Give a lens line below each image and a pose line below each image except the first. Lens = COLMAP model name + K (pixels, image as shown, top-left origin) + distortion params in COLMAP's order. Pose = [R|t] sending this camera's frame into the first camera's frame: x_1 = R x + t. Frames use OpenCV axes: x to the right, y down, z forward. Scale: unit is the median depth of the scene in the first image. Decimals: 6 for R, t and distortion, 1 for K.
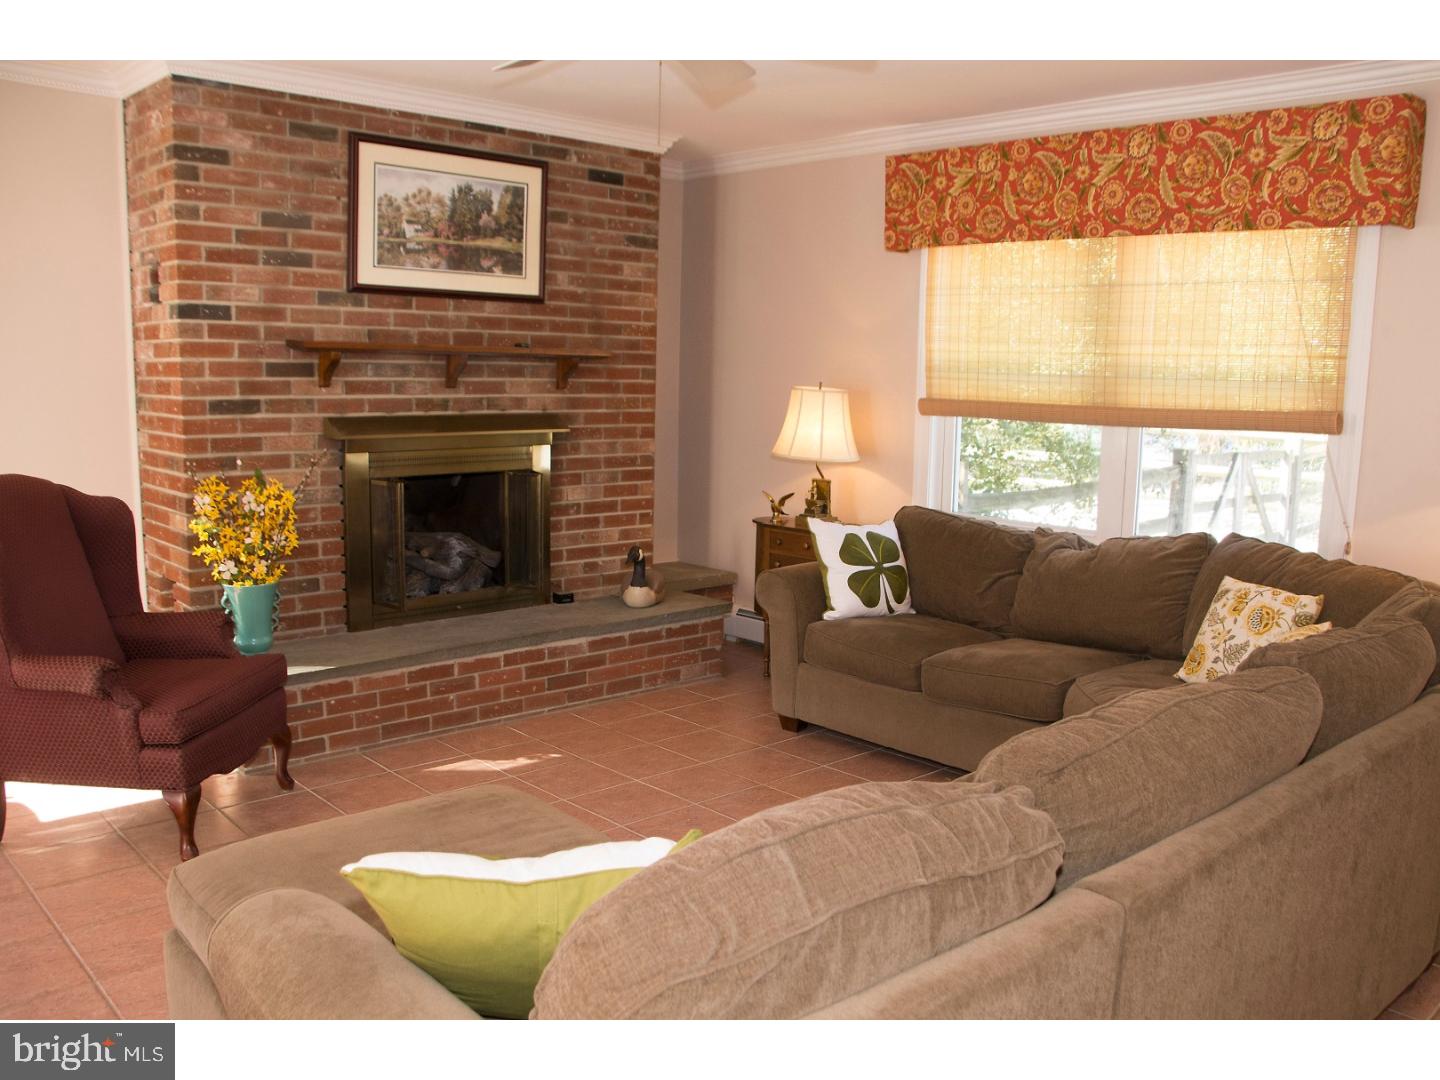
lens RADIAL K [[1159.3, 0, 715.0], [0, 1159.3, 572.7], [0, 0, 1]] dist [-0.166942, 0.121297]
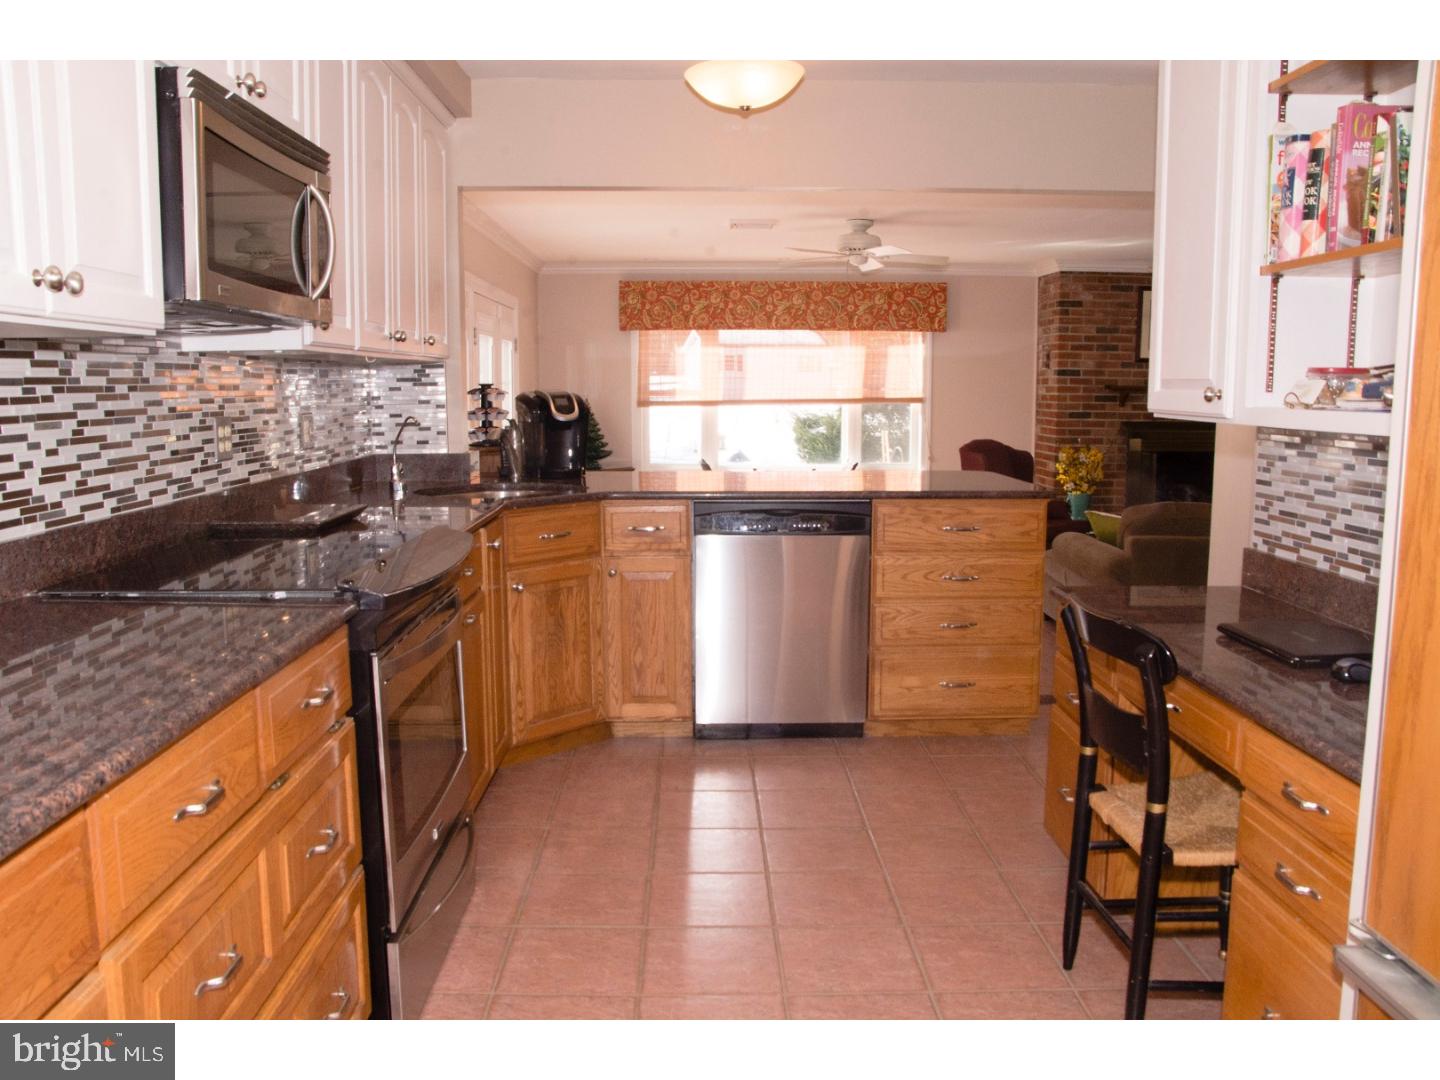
lens RADIAL K [[1159.3, 0, 715.0], [0, 1159.3, 572.7], [0, 0, 1]] dist [-0.166942, 0.121297]
pose [[0.748388, 0.080275, -0.658385, 0.535786], [-0.091749, 0.995635, 0.017103, 0.188672], [0.656885, 0.047606, 0.752487, -1.141619]]
